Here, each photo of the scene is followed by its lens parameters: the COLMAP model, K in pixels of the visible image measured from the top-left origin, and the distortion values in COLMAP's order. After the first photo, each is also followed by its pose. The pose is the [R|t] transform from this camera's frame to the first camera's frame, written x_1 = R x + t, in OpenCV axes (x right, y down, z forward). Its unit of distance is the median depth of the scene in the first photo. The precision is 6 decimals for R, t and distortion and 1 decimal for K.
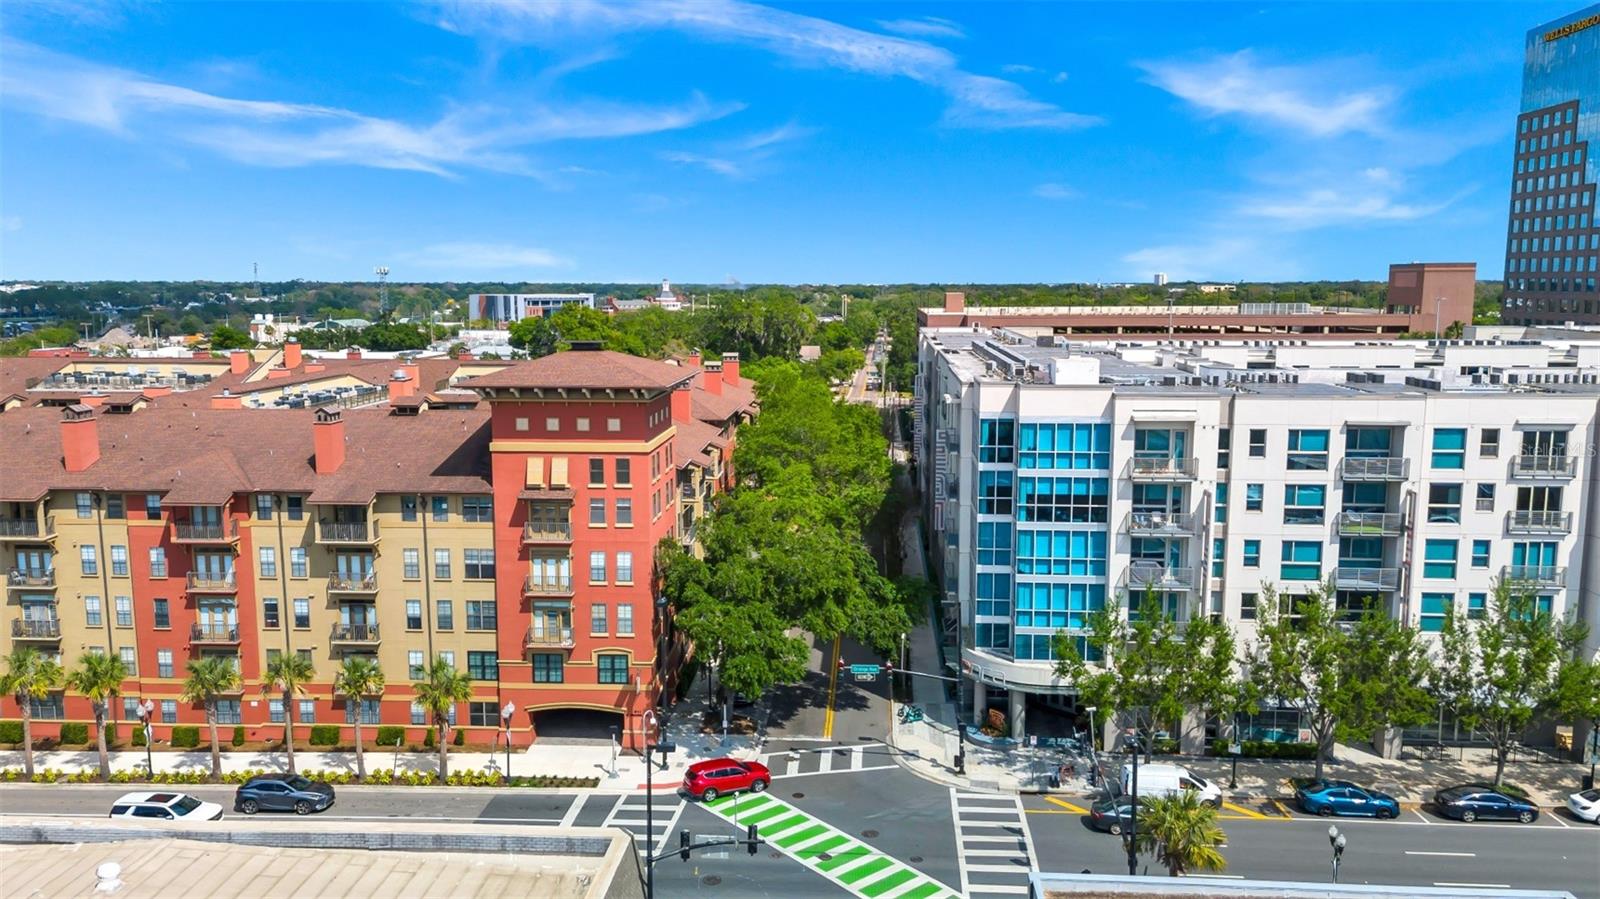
lens RADIAL K [[1171.6, 0, 800.0], [0, 1171.6, 449.5], [0, 0, 1]] dist [0.110936, -0.142903]
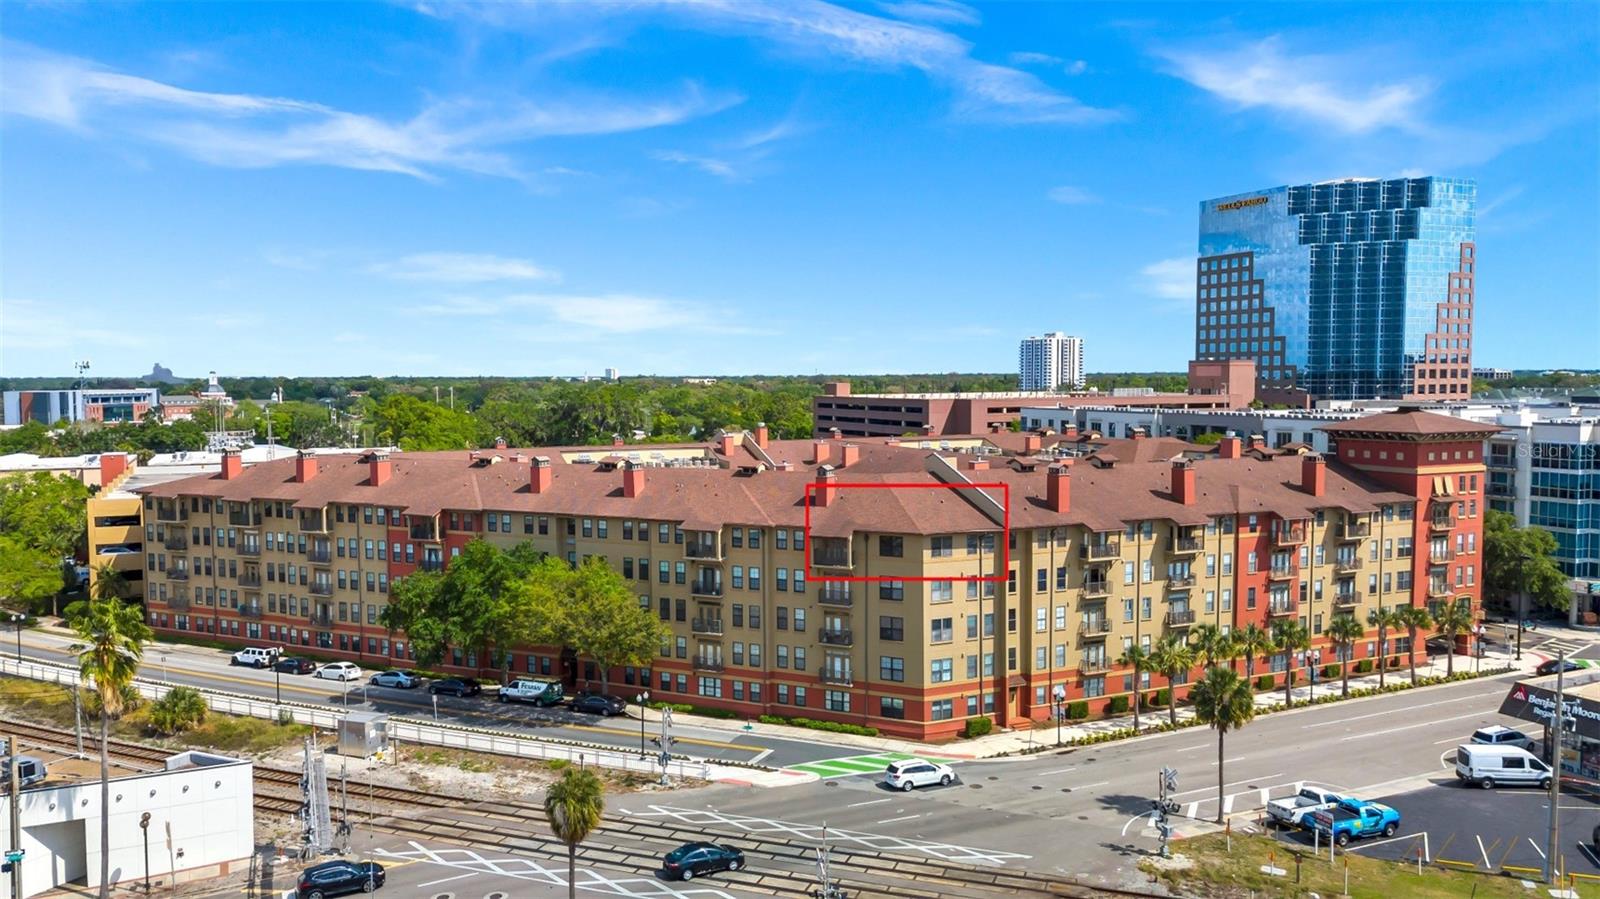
lens RADIAL K [[1171.6, 0, 800.0], [0, 1171.6, 449.5], [0, 0, 1]] dist [0.110936, -0.142903]
pose [[0.878631, -0.033928, 0.476294, -1.727840], [0.071145, 0.995640, -0.060320, 0.005578], [-0.472171, 0.086885, 0.877215, -0.025174]]
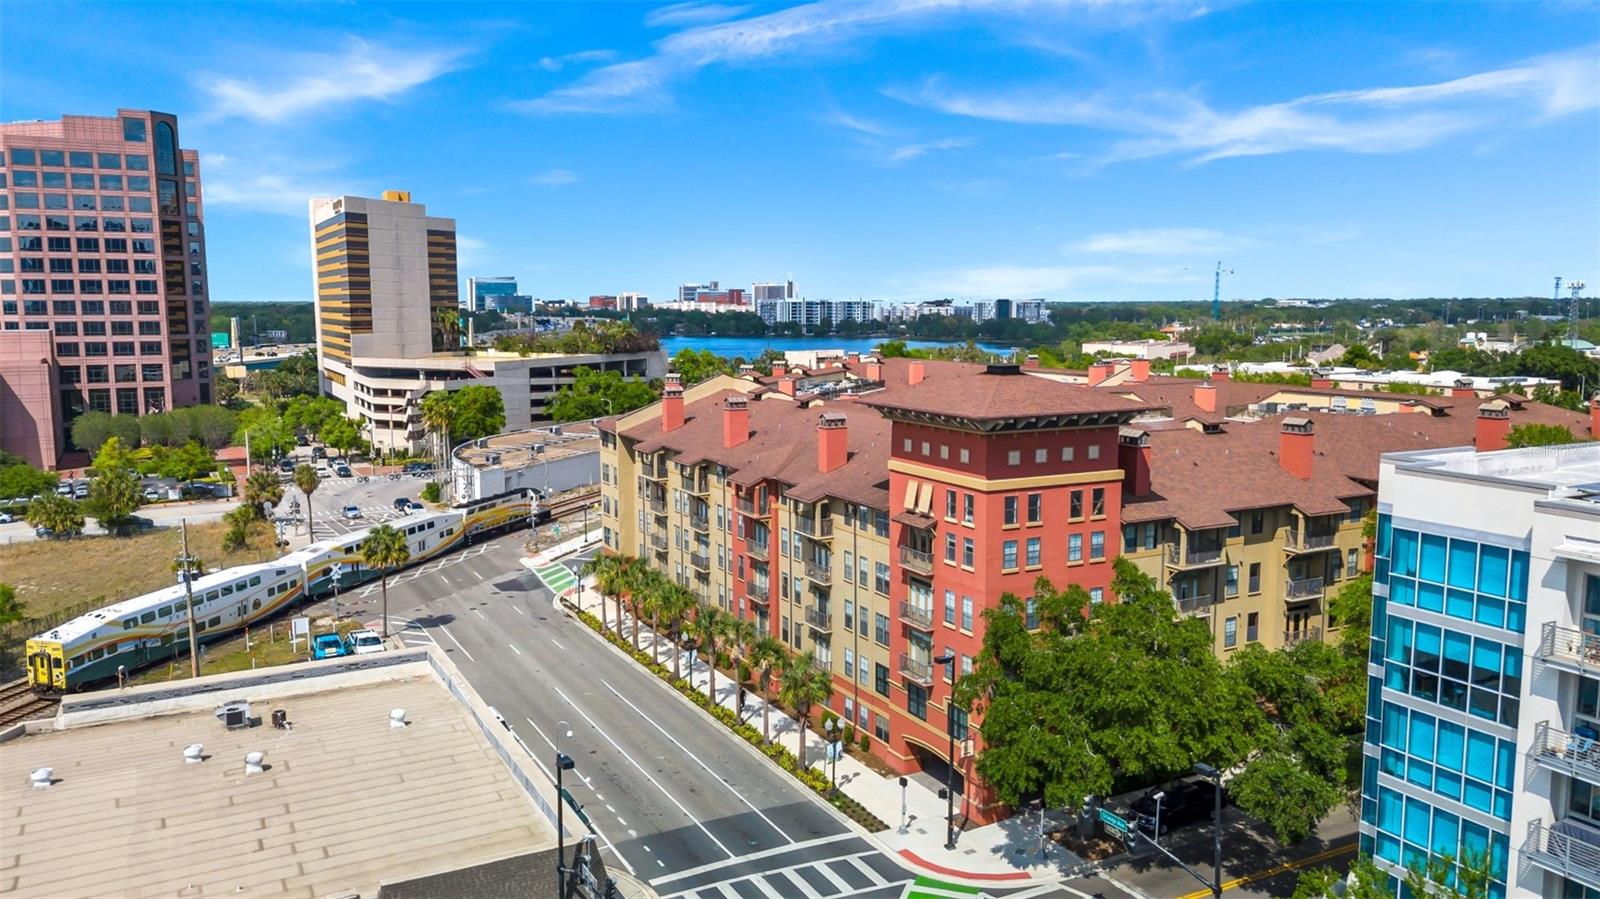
lens RADIAL K [[1171.6, 0, 800.0], [0, 1171.6, 449.5], [0, 0, 1]] dist [0.110936, -0.142903]
pose [[0.525341, 0.105270, -0.844355, 0.525433], [-0.117193, 0.991812, 0.050739, -0.055433], [0.842783, 0.072298, 0.533376, 0.396220]]
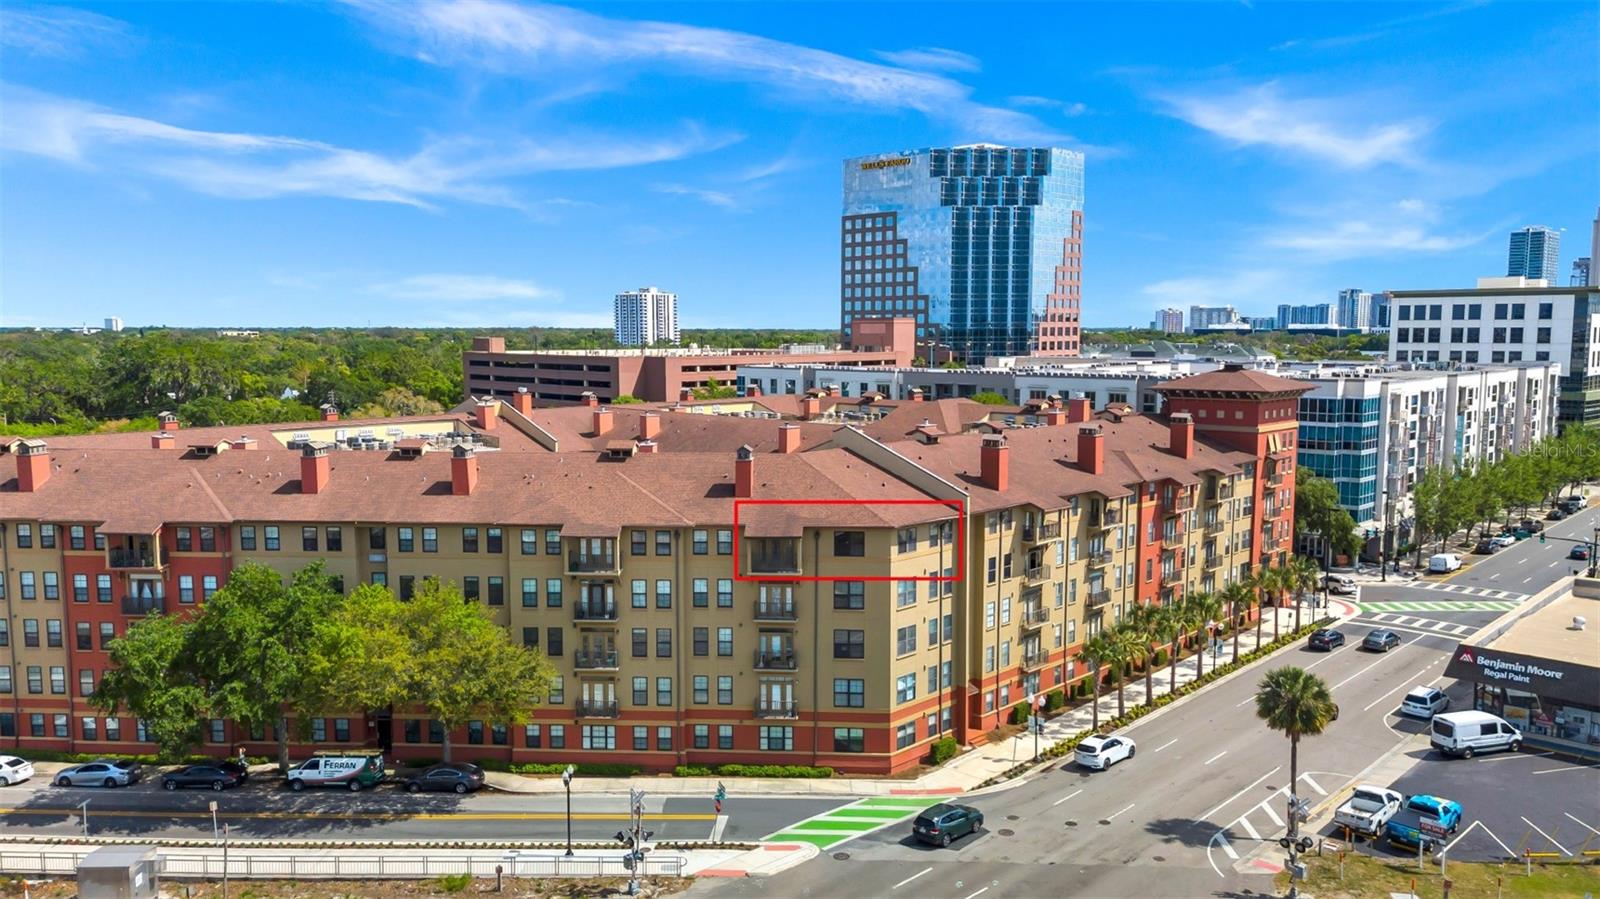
lens RADIAL K [[1175.5, 0, 800.0], [0, 1175.5, 449.5], [0, 0, 1]] dist [0.069102, -0.050842]
pose [[0.648592, -0.077722, 0.757158, -1.844011], [0.107012, 0.994203, 0.010387, -0.058264], [-0.753576, 0.074288, 0.653149, 0.410758]]
